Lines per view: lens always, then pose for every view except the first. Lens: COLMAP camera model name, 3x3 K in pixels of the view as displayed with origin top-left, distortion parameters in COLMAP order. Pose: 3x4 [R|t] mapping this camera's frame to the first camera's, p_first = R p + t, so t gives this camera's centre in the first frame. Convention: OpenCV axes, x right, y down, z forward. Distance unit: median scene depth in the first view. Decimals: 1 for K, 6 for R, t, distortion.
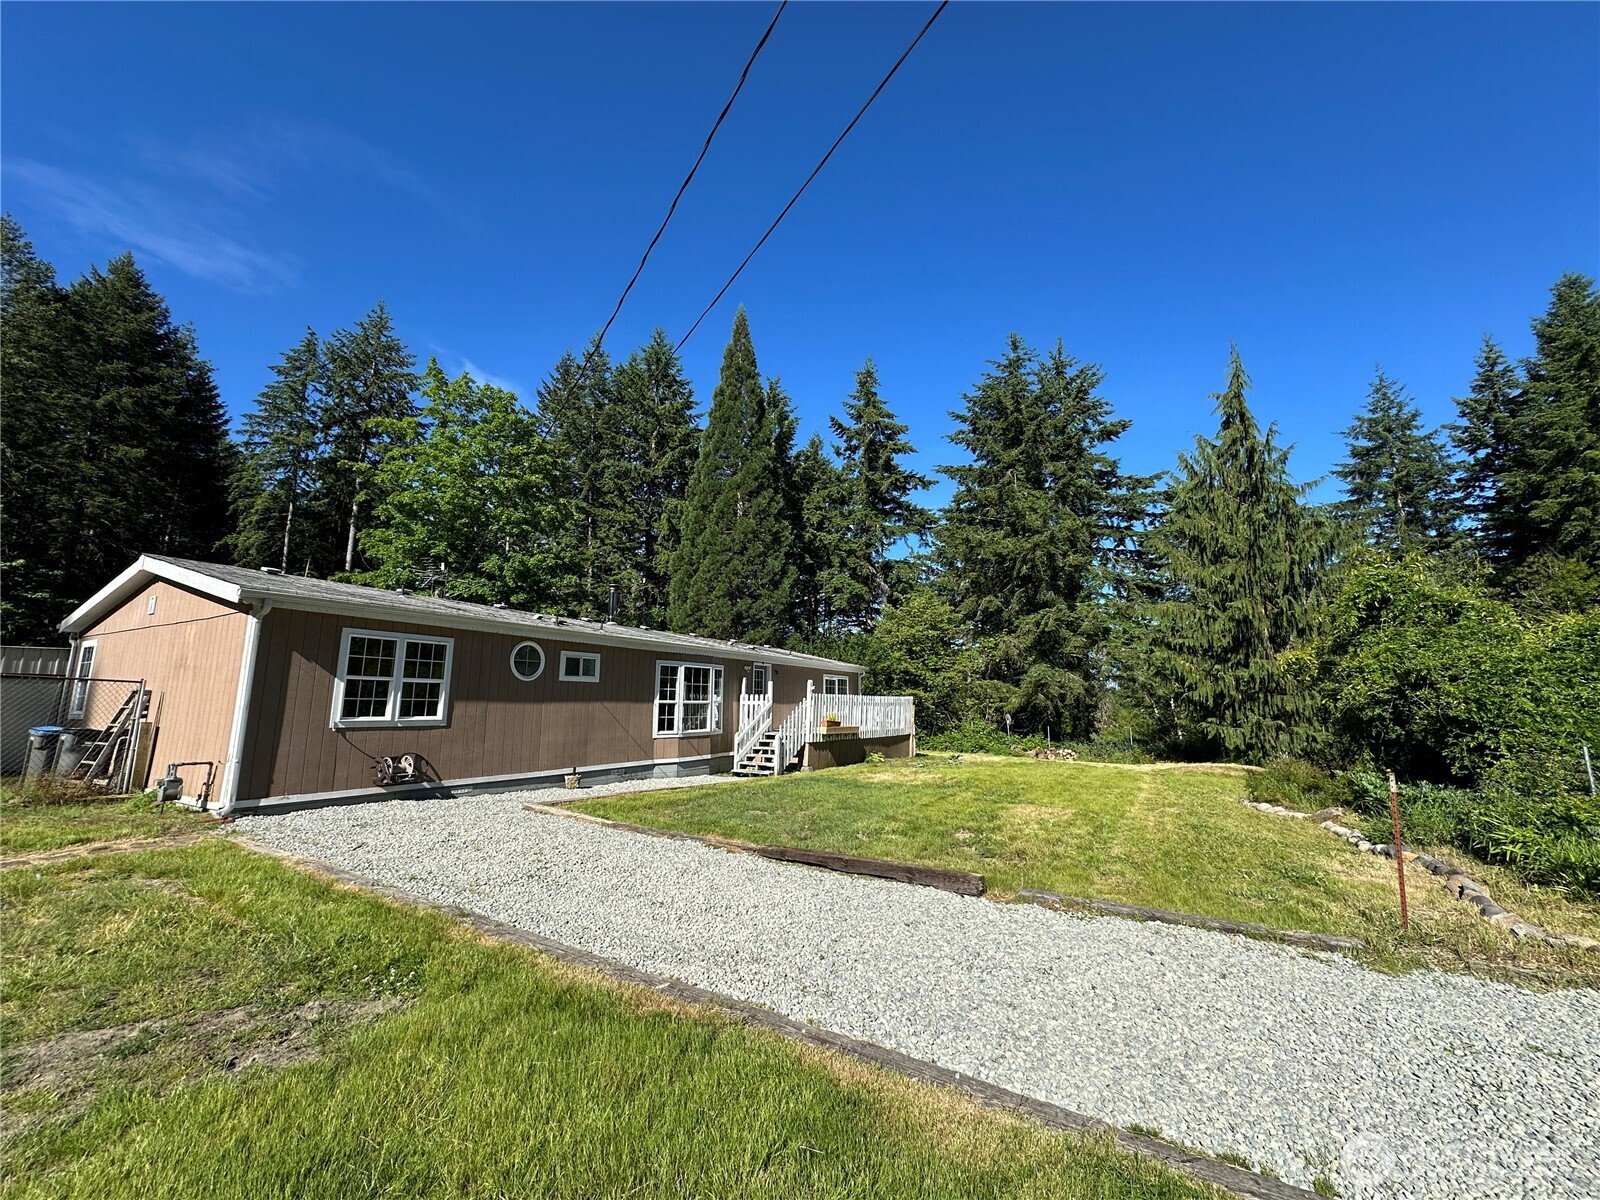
lens RADIAL K [[633.1, 0, 800.0], [0, 633.1, 600.0], [0, 0, 1]] dist [0.000941, 0.000457]
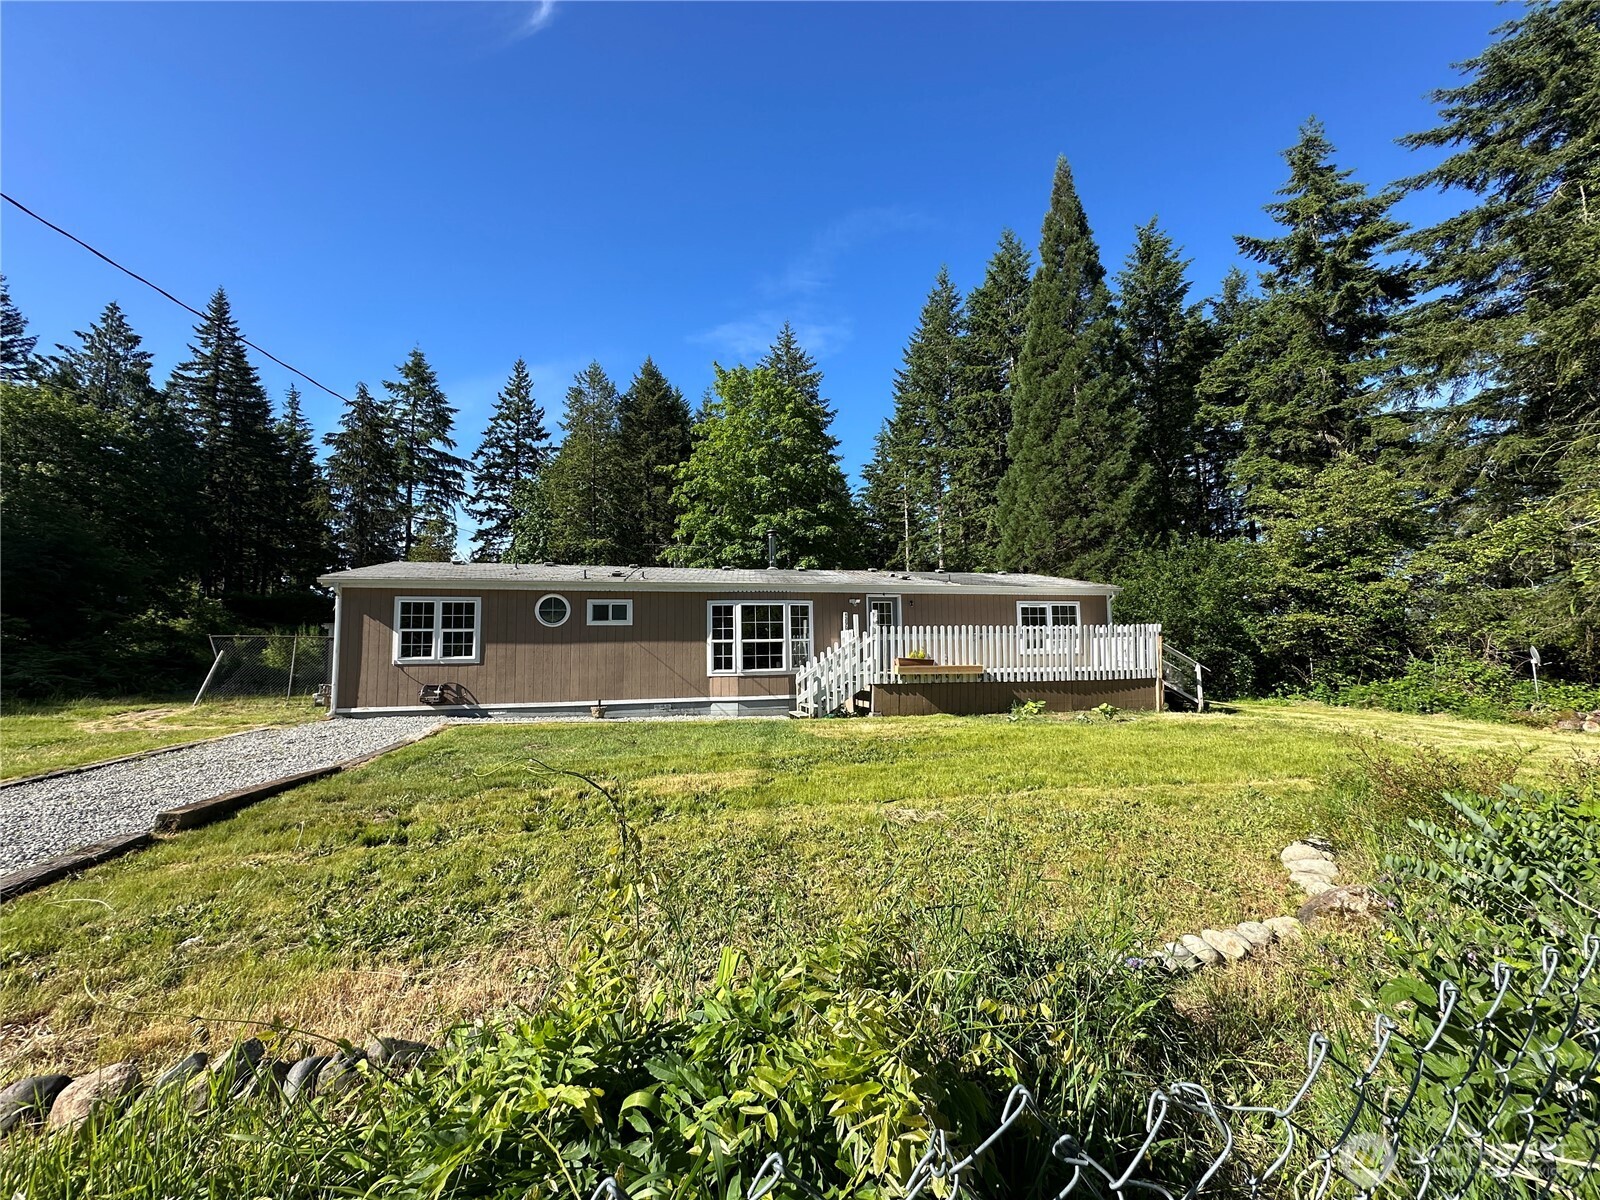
lens RADIAL K [[633.1, 0, 800.0], [0, 633.1, 600.0], [0, 0, 1]] dist [0.000941, 0.000457]
pose [[0.702170, -0.077507, -0.707778, 0.605185], [0.136021, 0.990352, 0.026493, 0.087968], [0.698896, -0.114875, 0.705938, 0.391493]]
